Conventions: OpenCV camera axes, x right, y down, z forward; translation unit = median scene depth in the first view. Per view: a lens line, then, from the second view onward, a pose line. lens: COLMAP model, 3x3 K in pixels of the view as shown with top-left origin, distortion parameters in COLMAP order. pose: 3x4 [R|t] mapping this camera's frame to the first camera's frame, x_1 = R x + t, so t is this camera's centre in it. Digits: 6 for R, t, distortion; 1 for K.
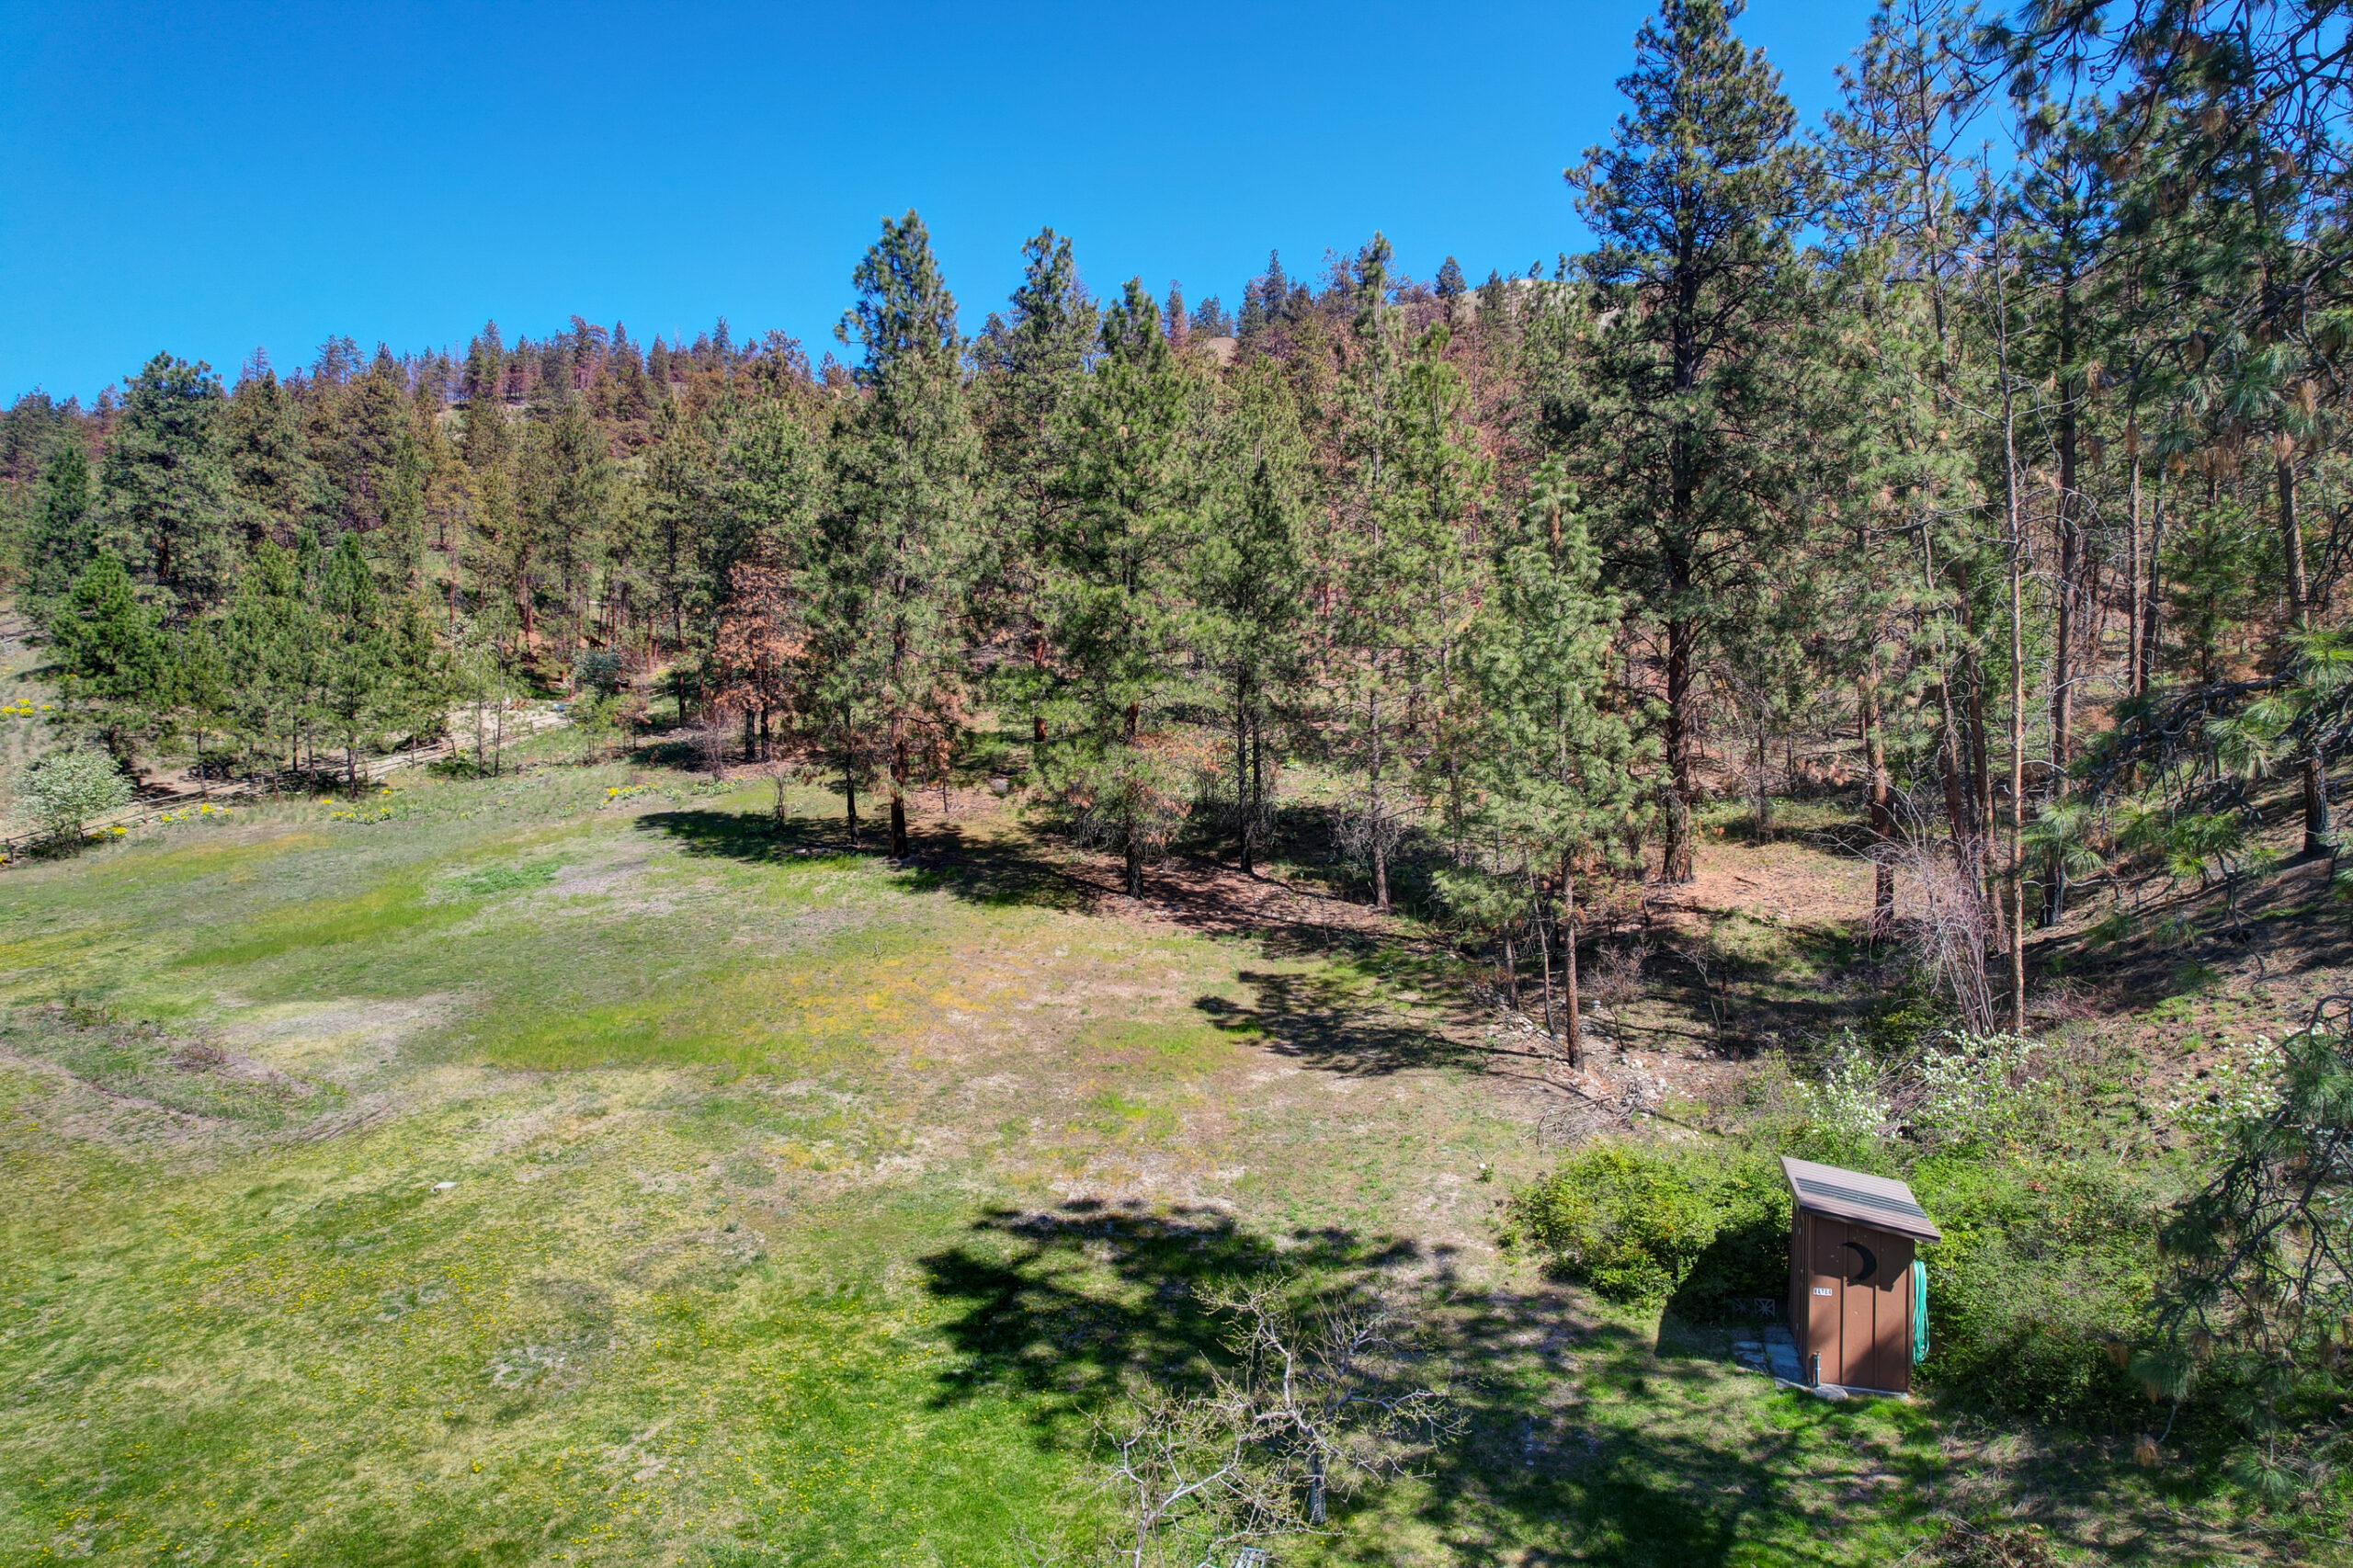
lens RADIAL K [[1508.9, 0, 1189.2], [0, 1508.9, 793.5], [0, 0, 1]] dist [-0.072546, 0.066641]
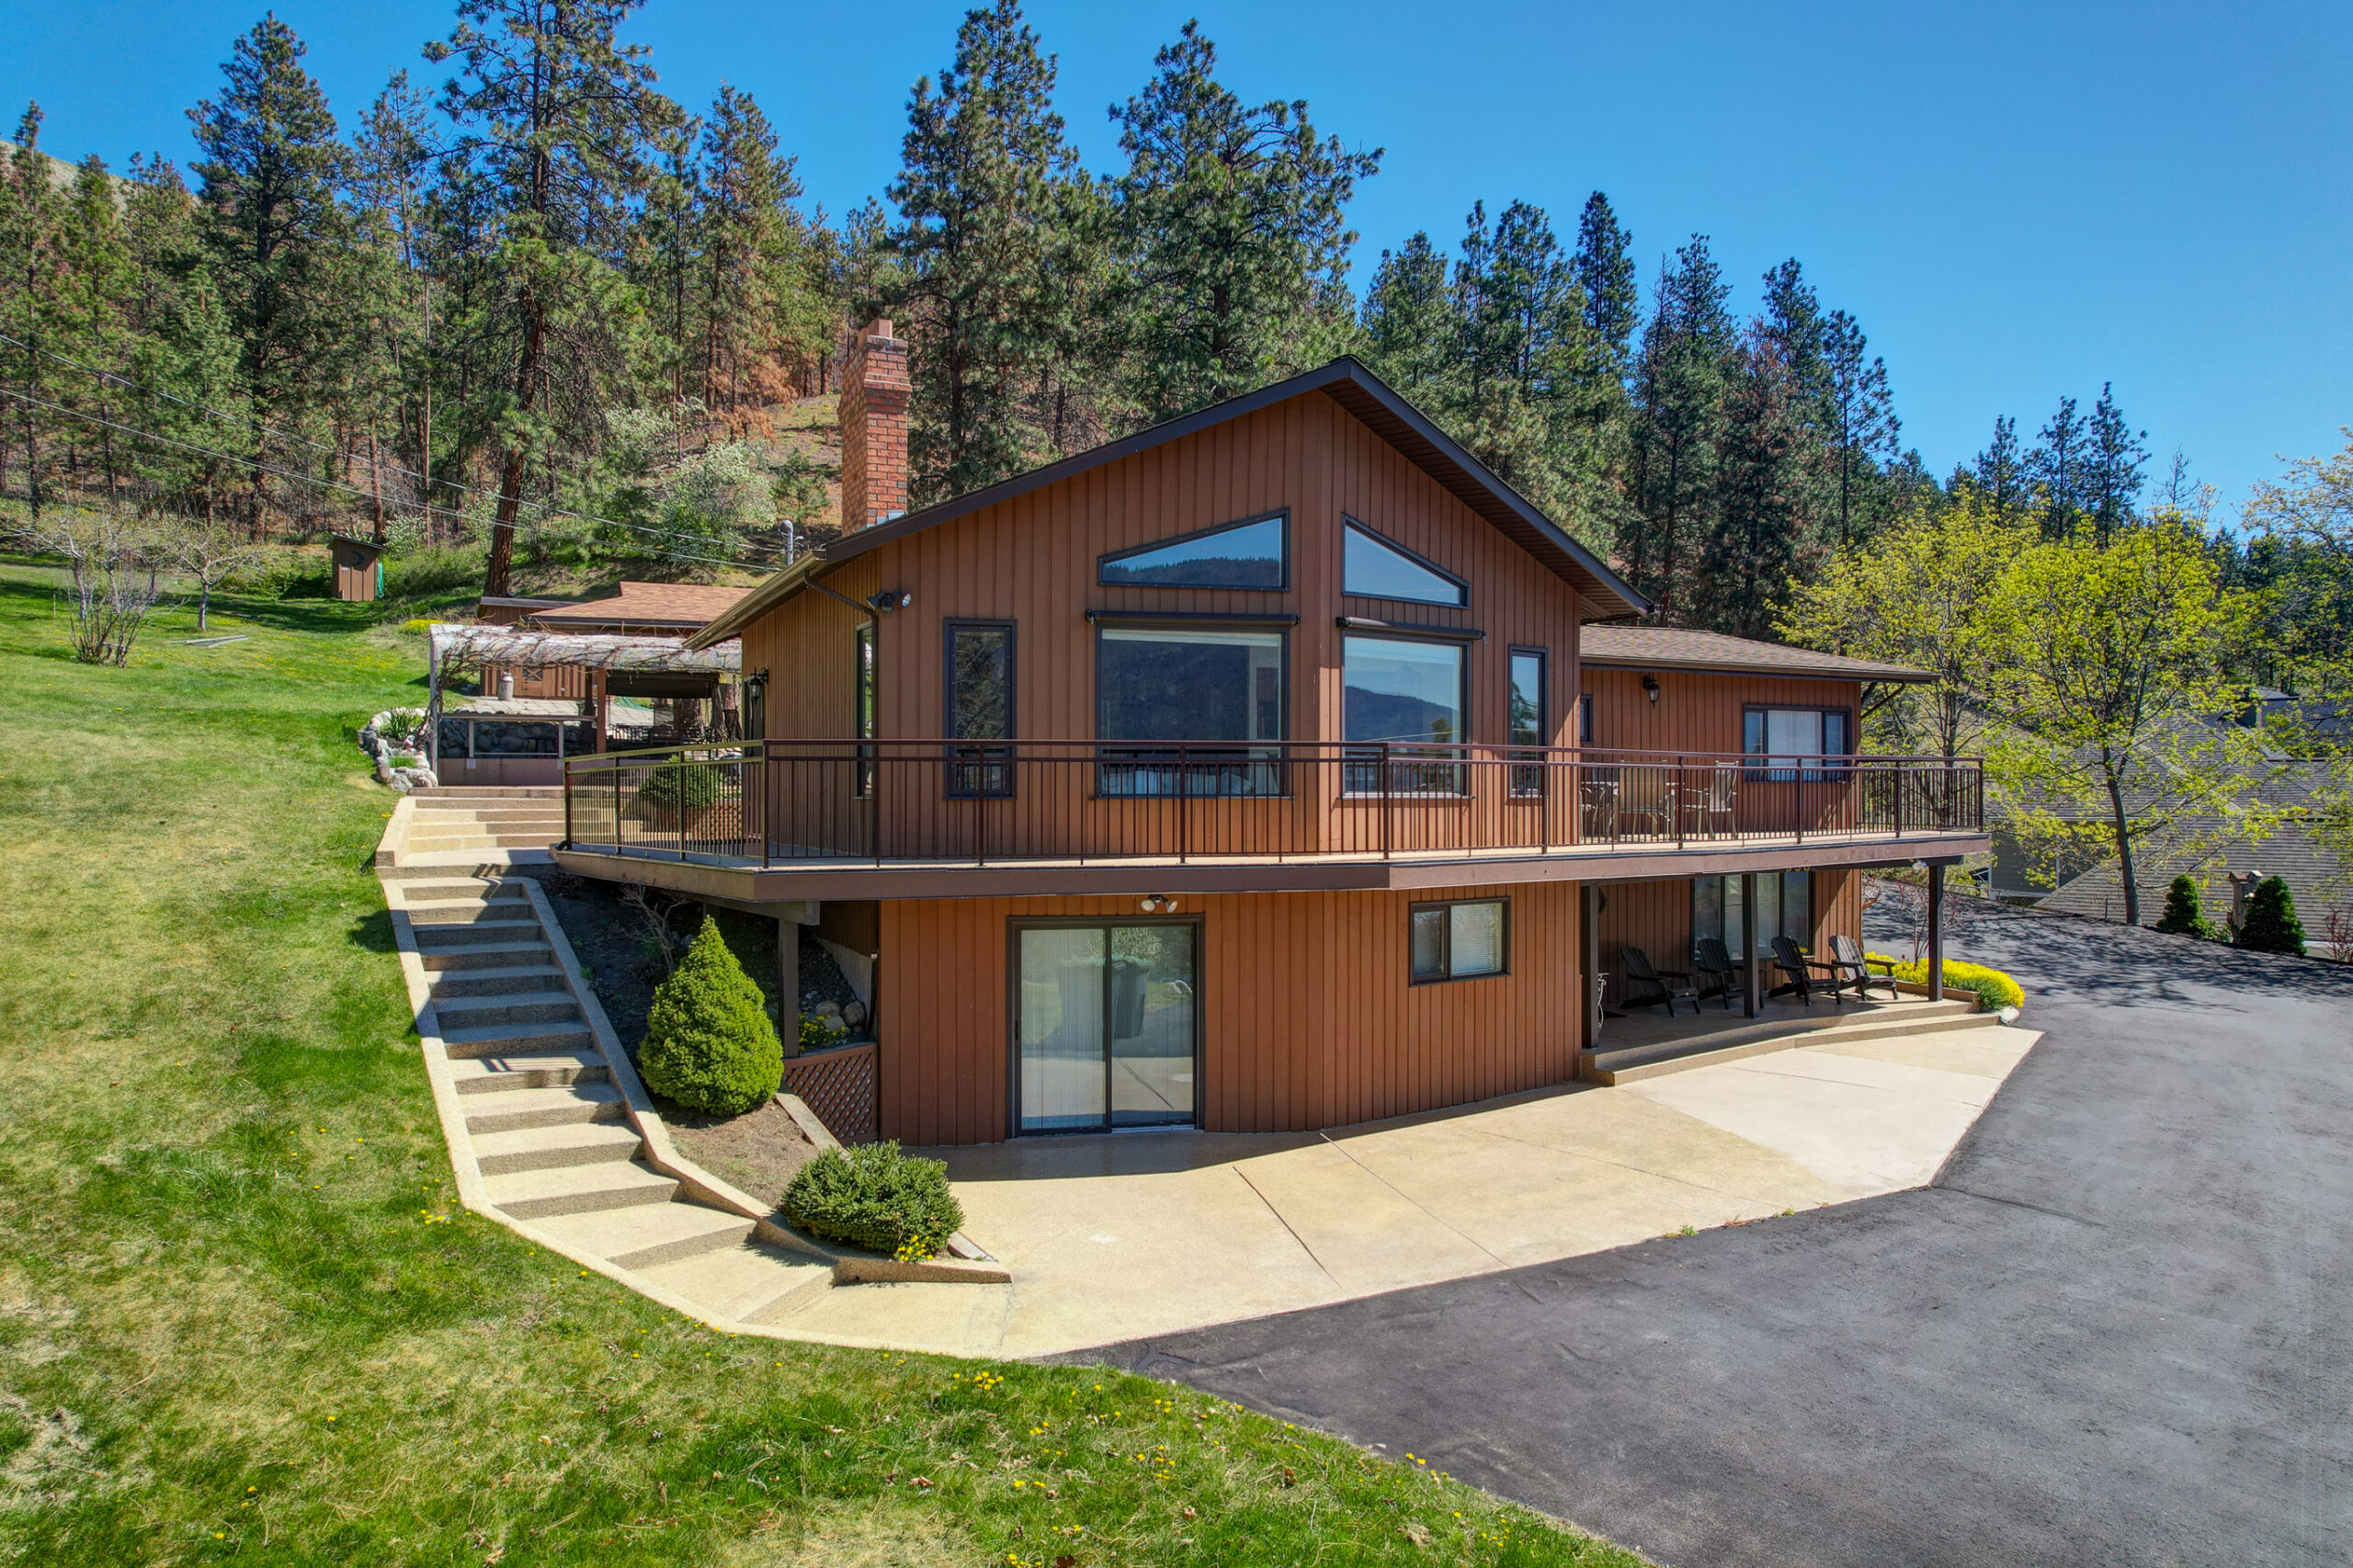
lens RADIAL K [[1508.9, 0, 1189.2], [0, 1508.9, 793.5], [0, 0, 1]] dist [-0.072546, 0.066641]
pose [[0.609435, 0.001746, 0.792834, -0.376711], [-0.006311, 0.999977, 0.002649, 0.337779], [-0.792811, -0.006618, 0.609432, -0.908179]]
